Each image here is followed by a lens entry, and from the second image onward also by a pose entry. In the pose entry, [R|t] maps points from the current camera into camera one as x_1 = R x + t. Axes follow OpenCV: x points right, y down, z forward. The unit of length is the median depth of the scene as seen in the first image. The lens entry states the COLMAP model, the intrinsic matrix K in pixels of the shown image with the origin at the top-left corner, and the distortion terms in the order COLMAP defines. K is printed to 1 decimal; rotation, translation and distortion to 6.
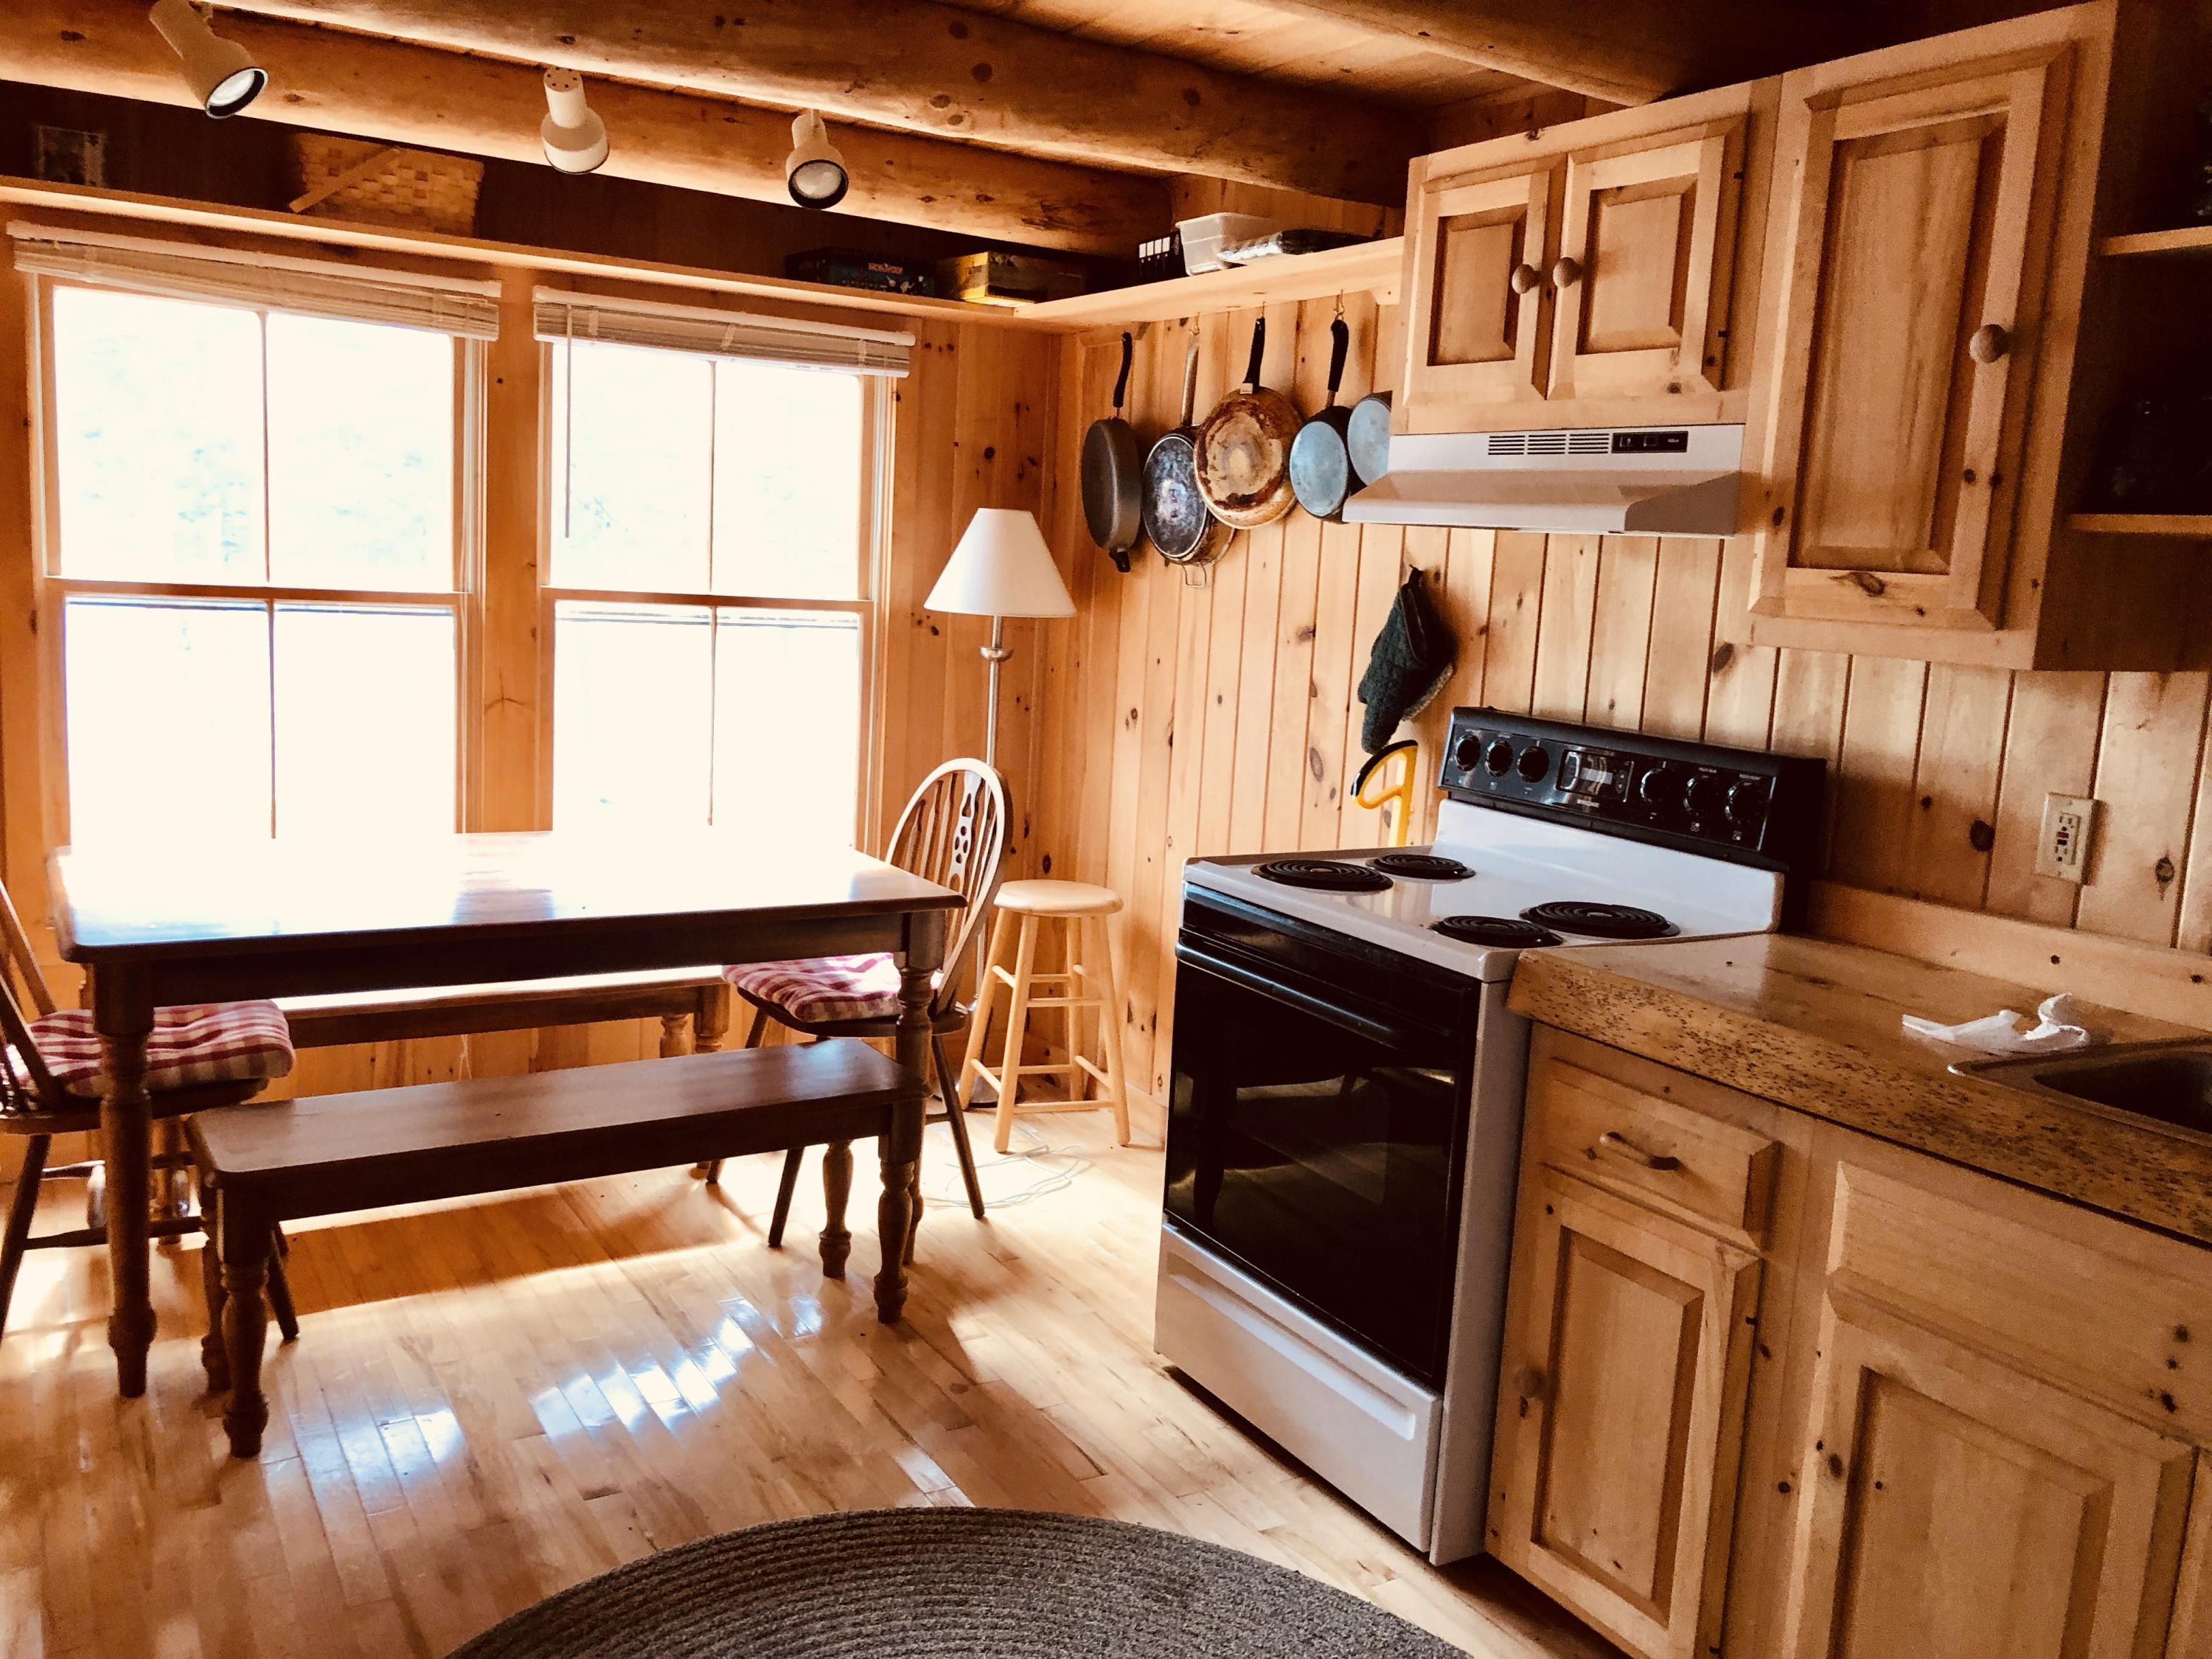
lens RADIAL K [[1819.7, 0, 1064.9], [0, 1819.7, 851.0], [0, 0, 1]] dist [0.034013, -0.042786]
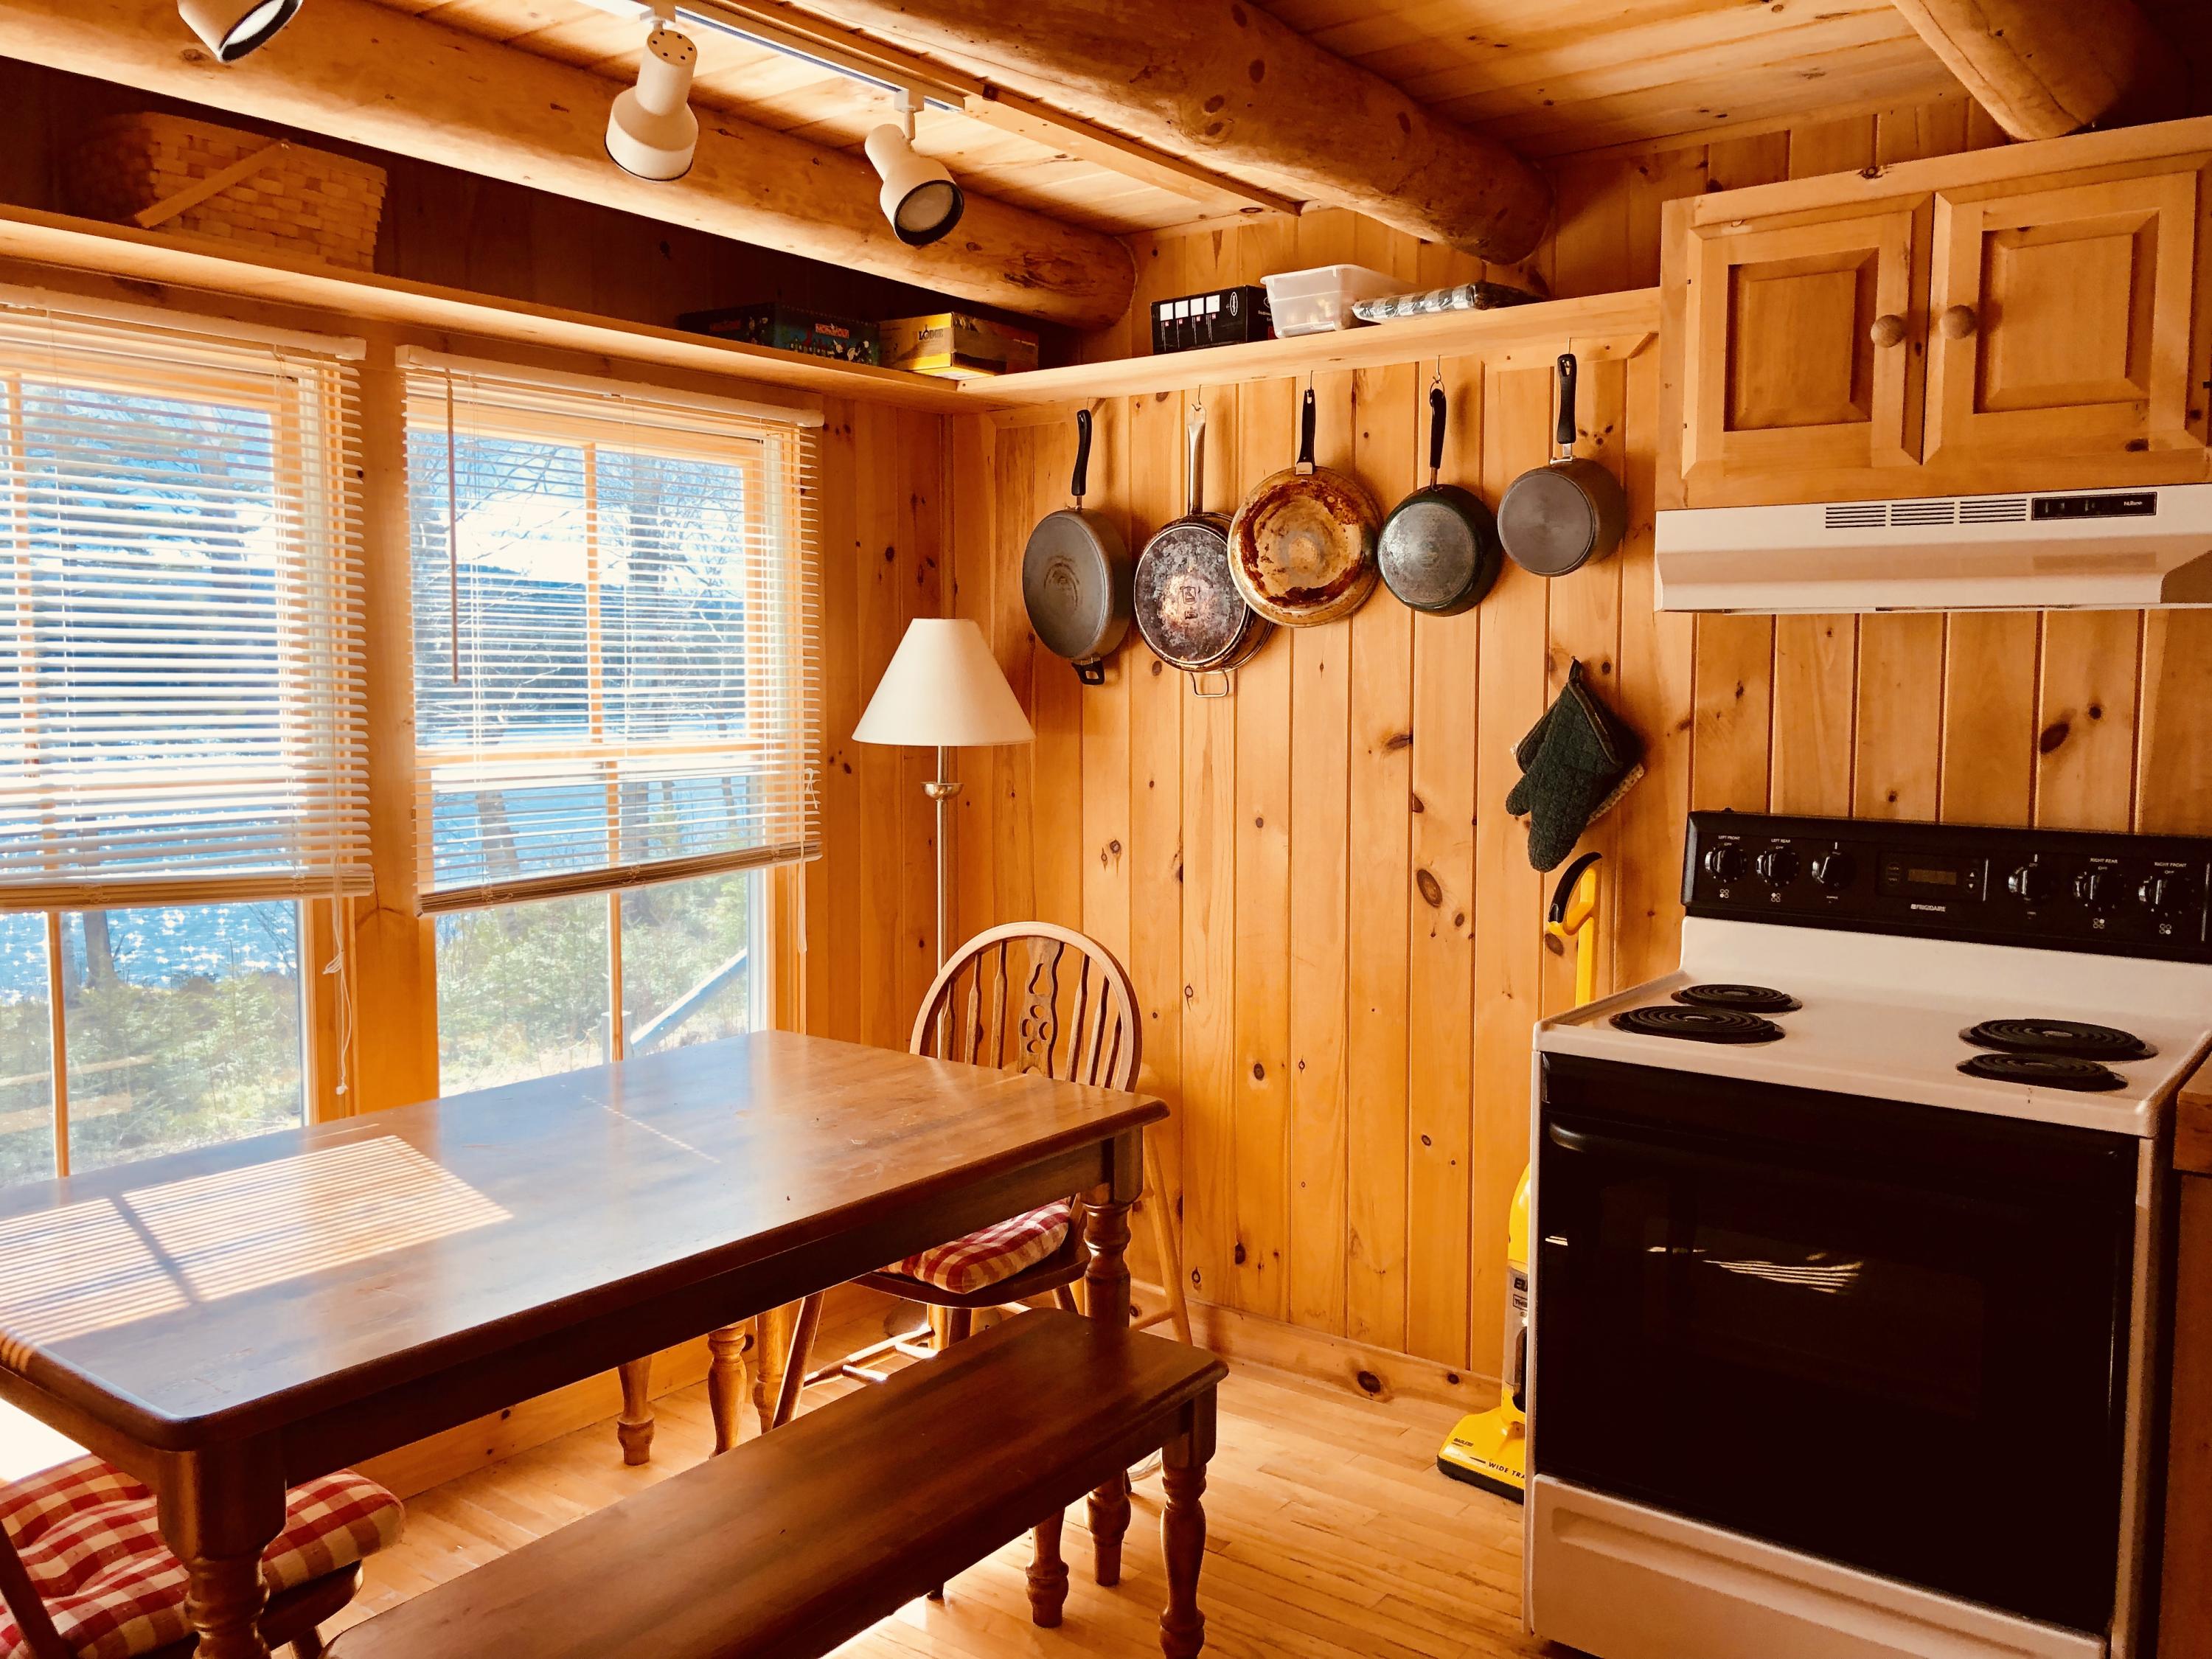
lens RADIAL K [[1819.7, 0, 1084.0], [0, 1819.7, 823.1], [0, 0, 1]] dist [0.034013, -0.042786]
pose [[0.926848, -0.083622, 0.366005, -0.426977], [0.108851, 0.992859, -0.048805, -0.069180], [-0.359311, 0.085075, 0.929332, 0.310963]]
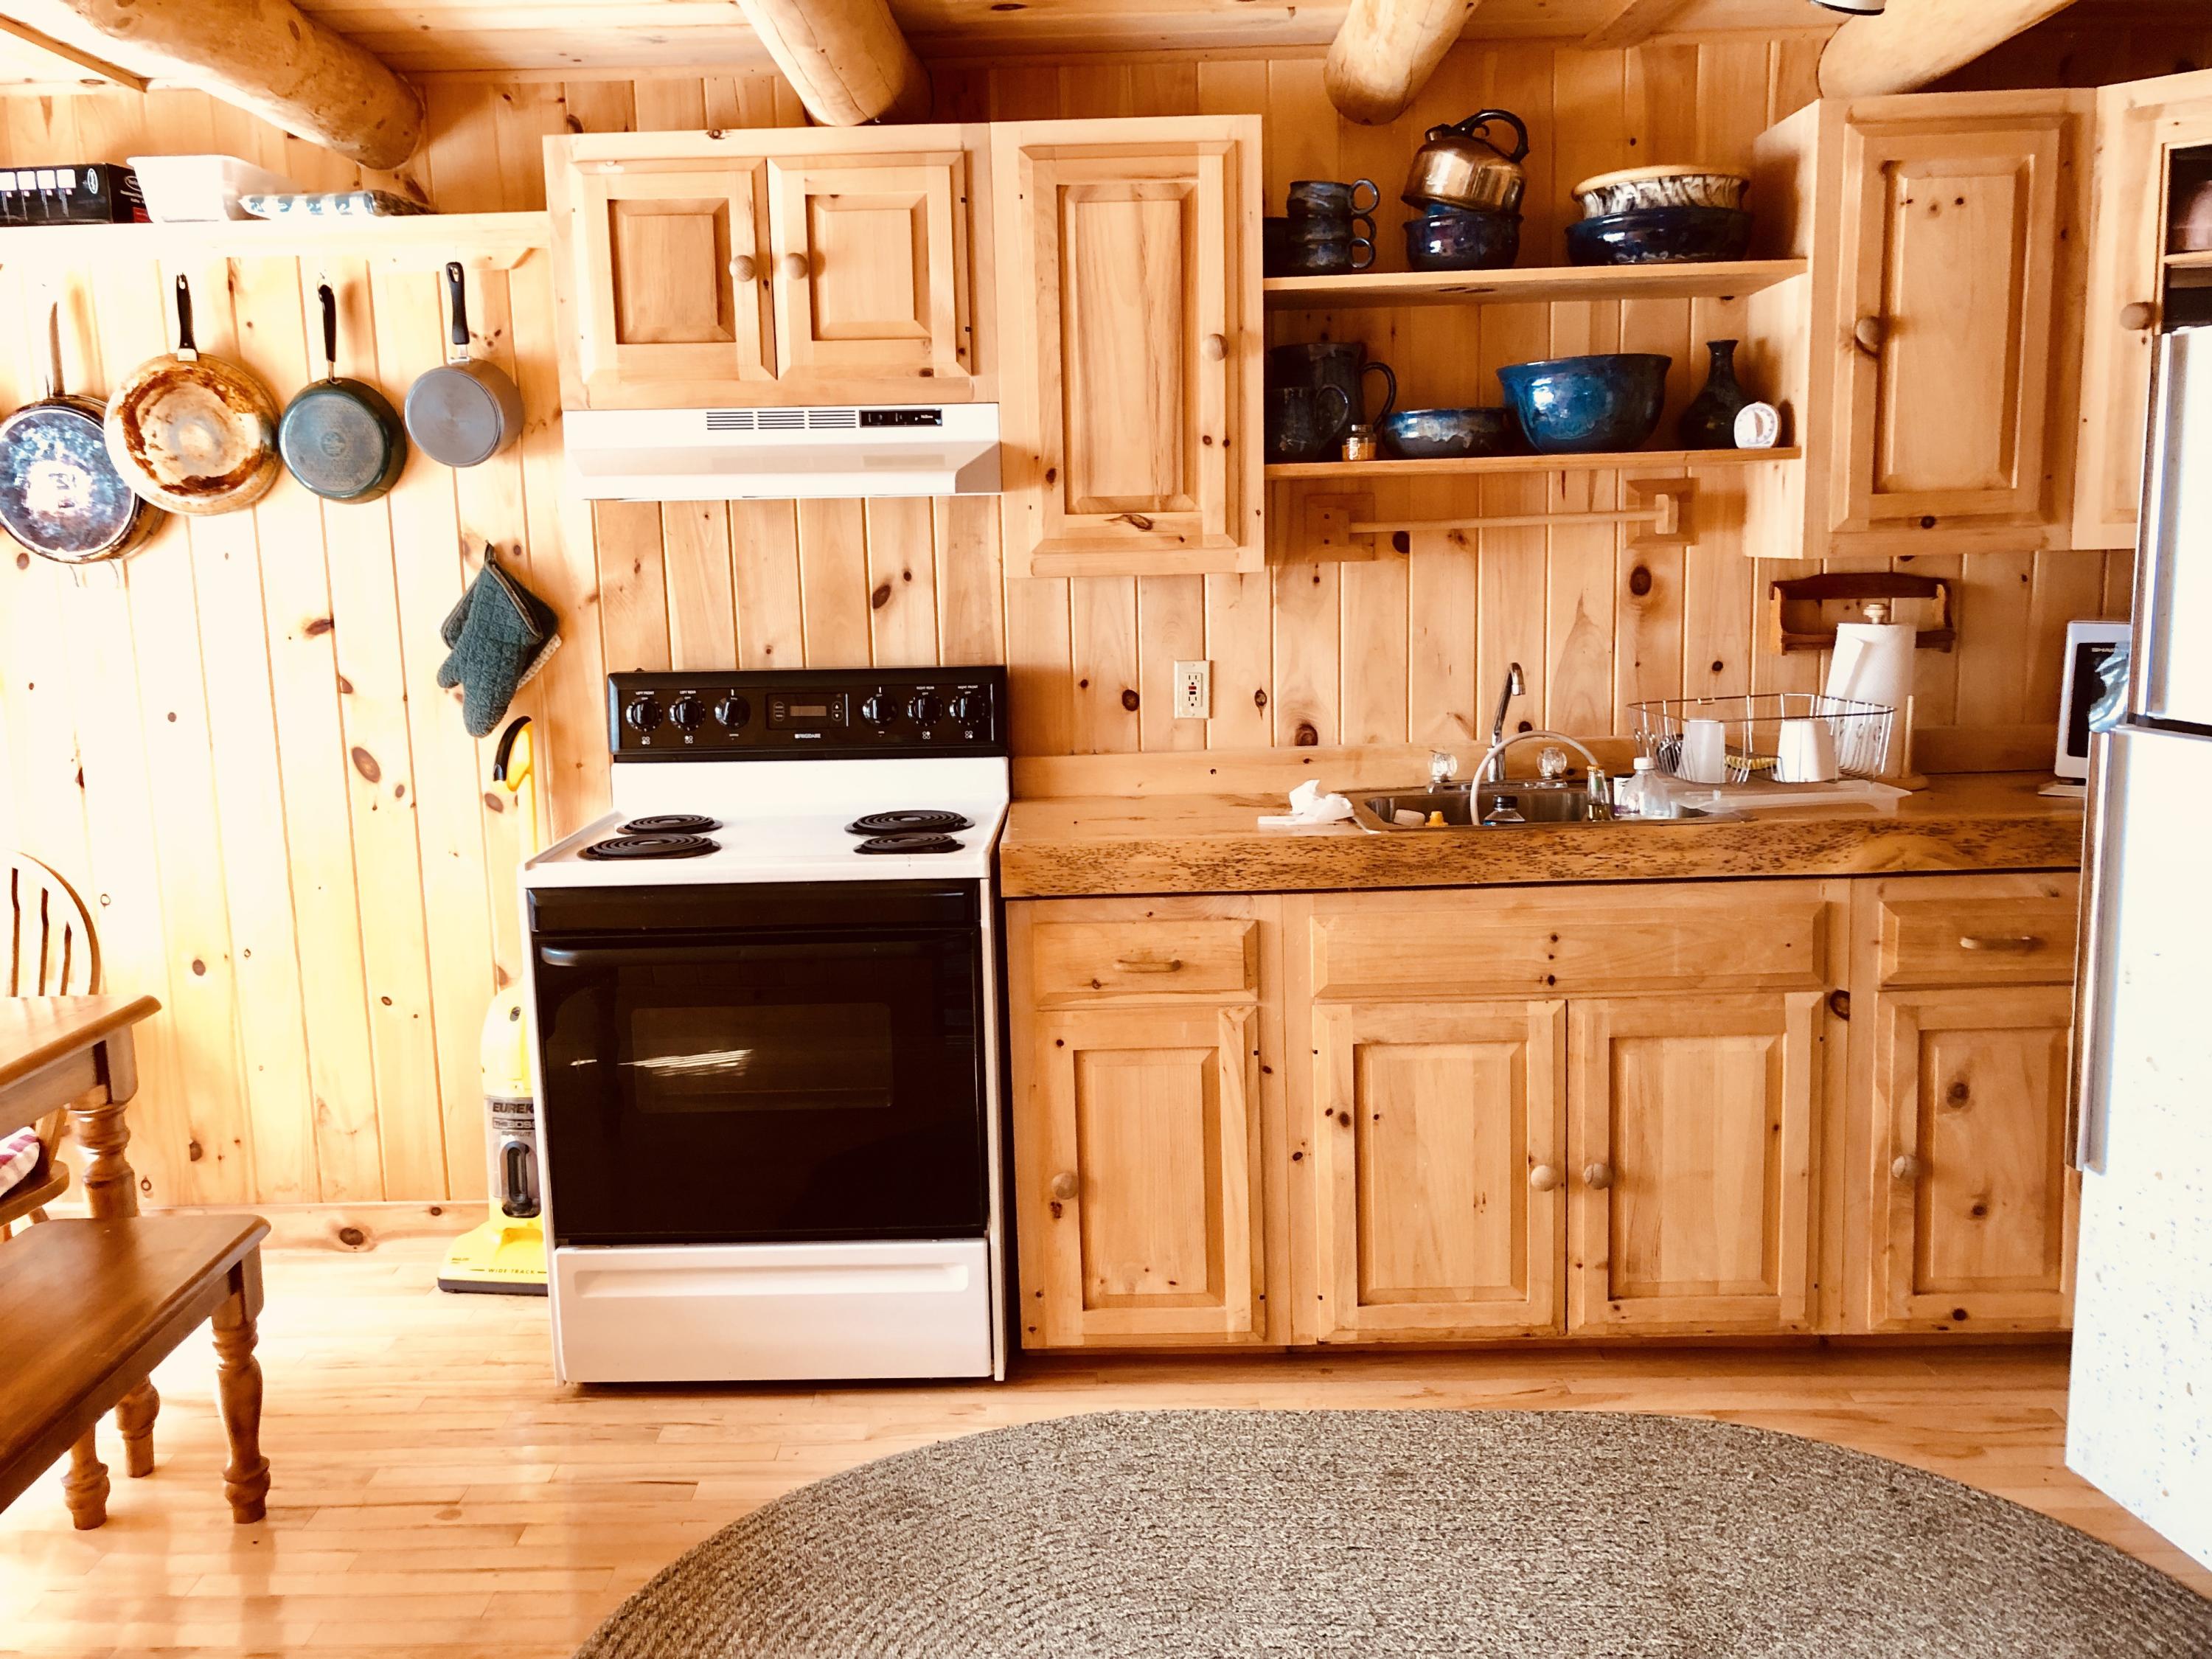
lens RADIAL K [[1819.7, 0, 1091.5], [0, 1819.7, 831.7], [0, 0, 1]] dist [0.034013, -0.042786]
pose [[0.505784, -0.206012, 0.837700, -0.588353], [0.193242, 0.973446, 0.122720, -0.073117], [-0.840738, 0.099809, 0.532164, 0.255987]]
